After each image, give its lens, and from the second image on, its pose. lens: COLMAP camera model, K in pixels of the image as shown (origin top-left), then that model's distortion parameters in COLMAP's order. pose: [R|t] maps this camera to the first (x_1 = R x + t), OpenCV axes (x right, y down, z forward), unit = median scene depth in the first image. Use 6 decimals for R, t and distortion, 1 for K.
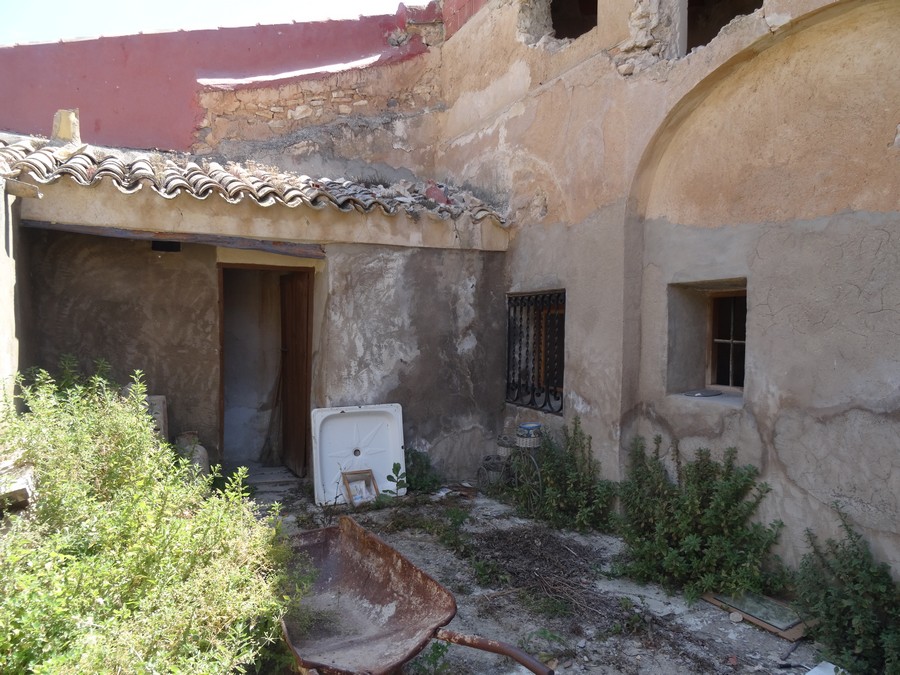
lens RADIAL K [[645.1, 0, 448.9], [0, 645.1, 335.0], [0, 0, 1]] dist [-0.007826, 0.002904]
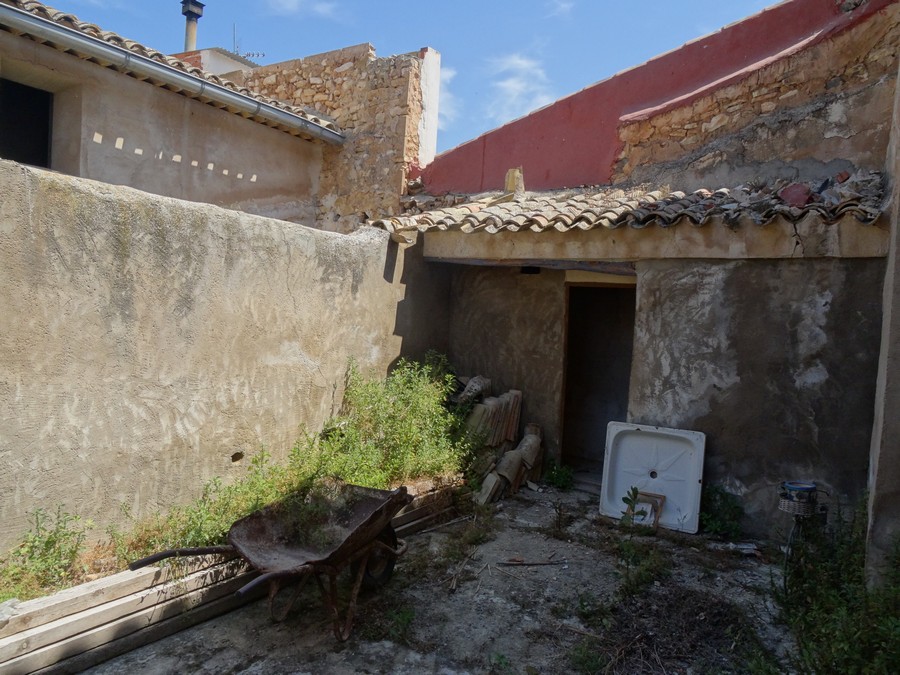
lens RADIAL K [[645.1, 0, 445.8], [0, 645.1, 337.1], [0, 0, 1]] dist [-0.007826, 0.002904]
pose [[0.523616, 0.049485, -0.850516, 0.497015], [-0.068681, 0.997514, 0.015755, -0.016950], [0.849181, 0.050165, 0.525713, 0.211743]]
